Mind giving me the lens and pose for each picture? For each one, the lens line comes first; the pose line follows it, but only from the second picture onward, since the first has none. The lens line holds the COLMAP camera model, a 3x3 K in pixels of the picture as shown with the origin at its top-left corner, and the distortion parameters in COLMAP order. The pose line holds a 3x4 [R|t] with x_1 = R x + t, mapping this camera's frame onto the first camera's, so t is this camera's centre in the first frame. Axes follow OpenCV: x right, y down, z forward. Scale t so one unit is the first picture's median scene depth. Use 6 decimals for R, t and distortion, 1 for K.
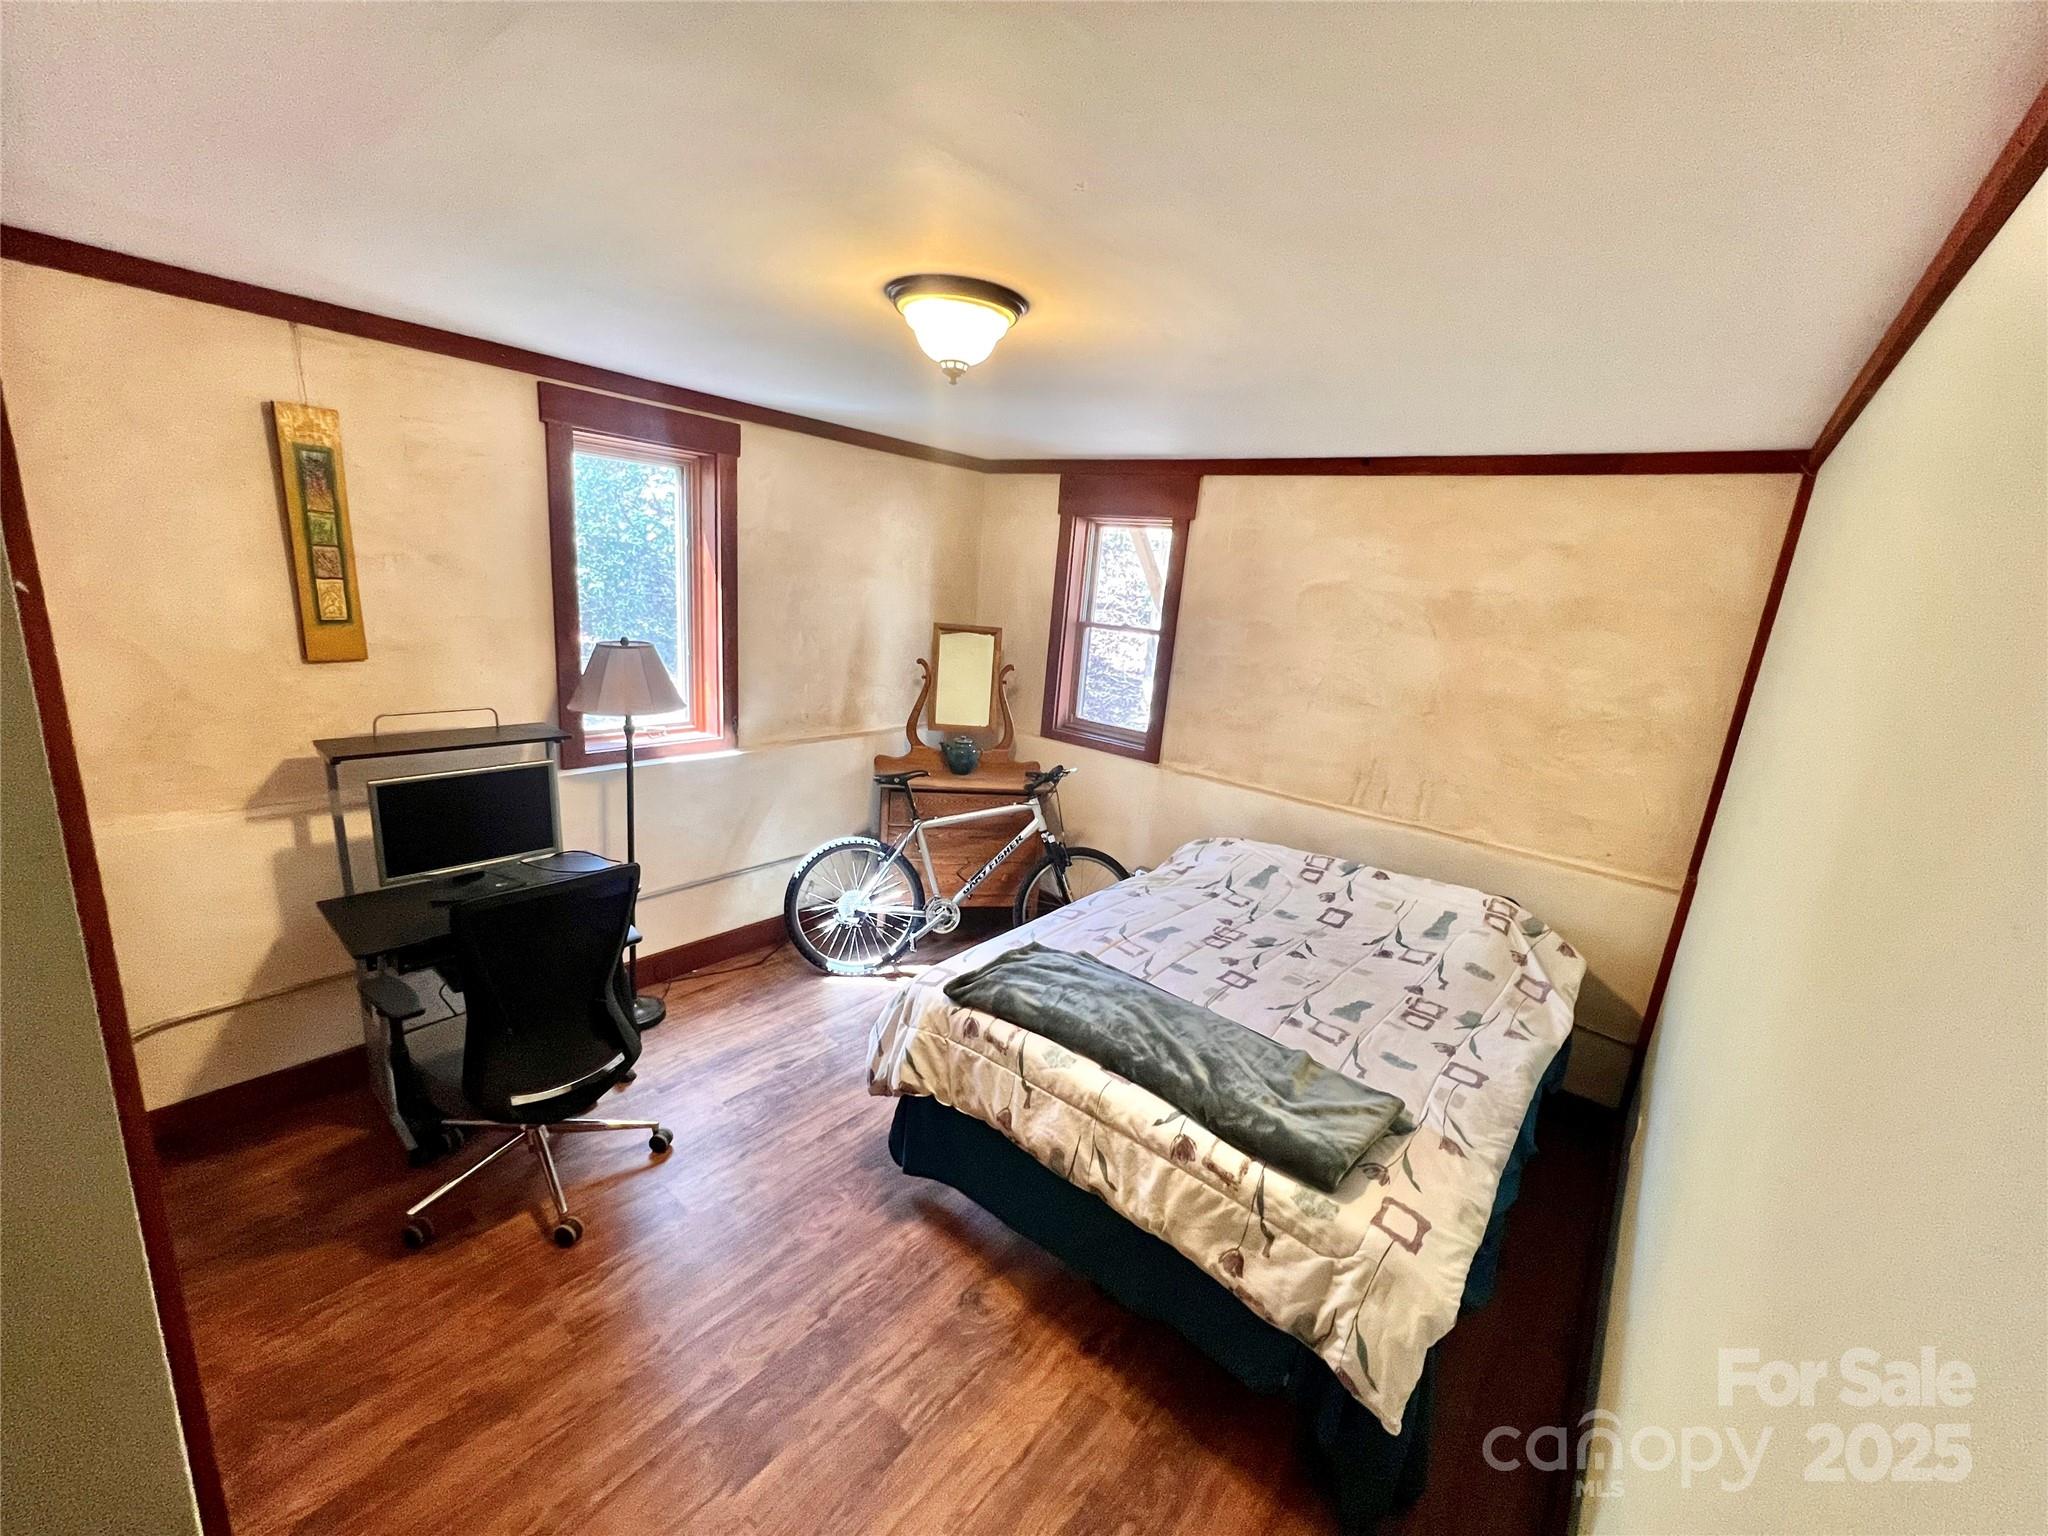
lens RADIAL K [[832.7, 0, 1024.7], [0, 832.7, 769.6], [0, 0, 1]] dist [-0.000712, 0.000272]
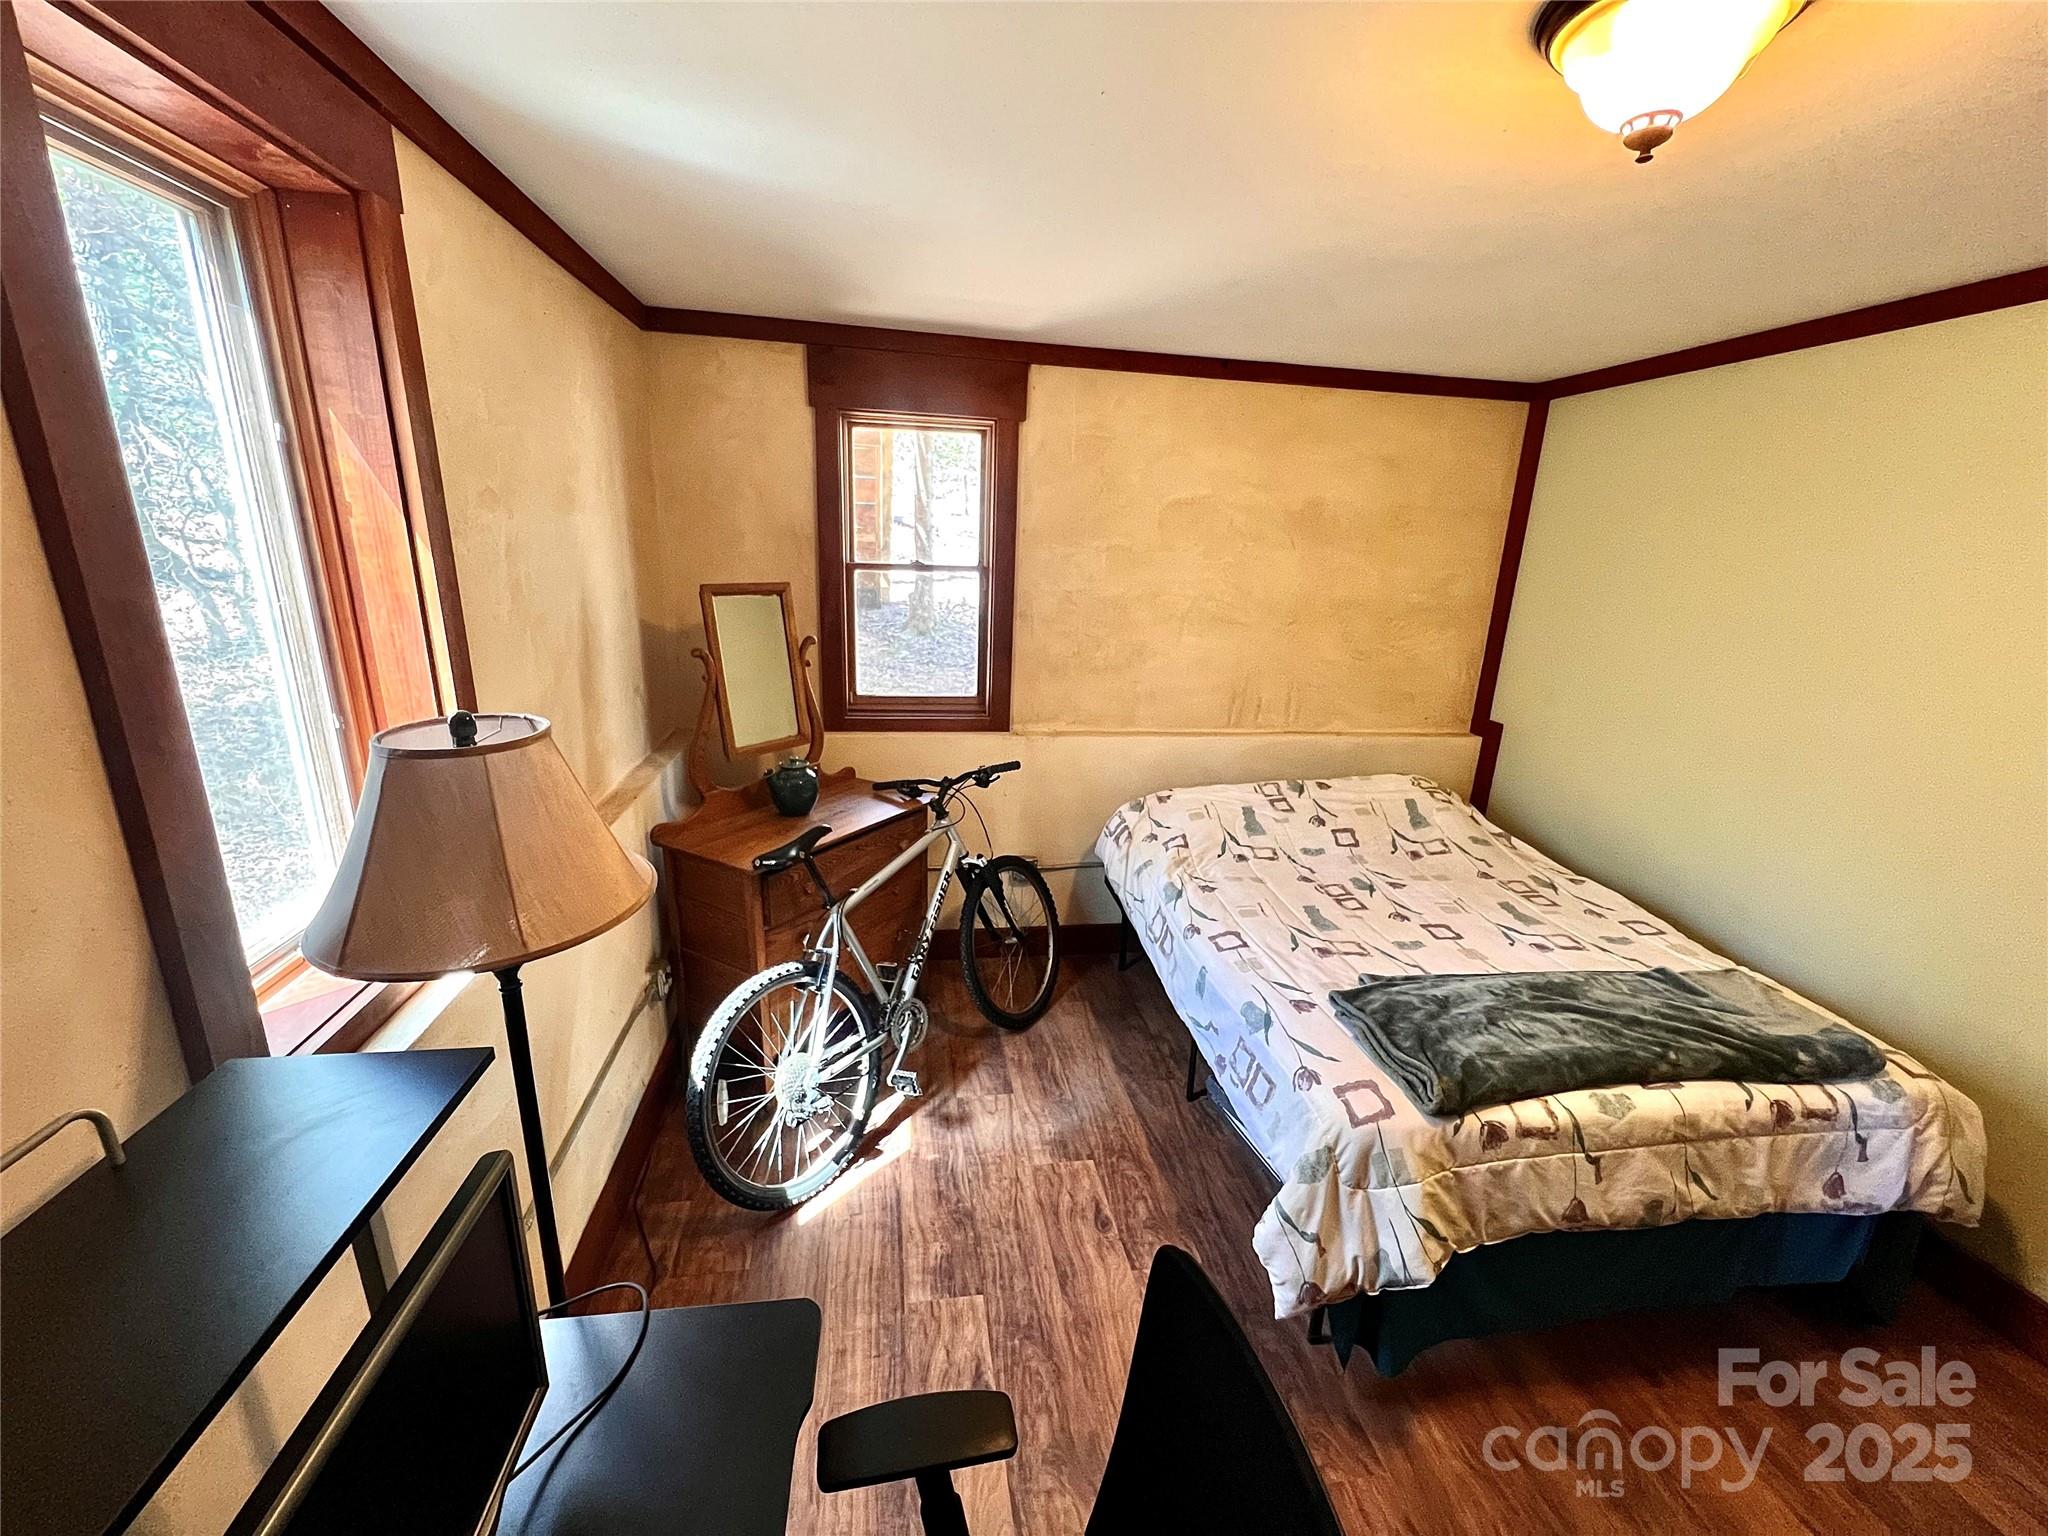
lens RADIAL K [[832.7, 0, 1024.7], [0, 832.7, 769.6], [0, 0, 1]] dist [-0.000712, 0.000272]
pose [[0.657904, -0.258140, 0.707479, -0.665023], [0.191150, 0.965894, 0.174673, -0.176232], [-0.728439, 0.020317, 0.684809, 0.689262]]
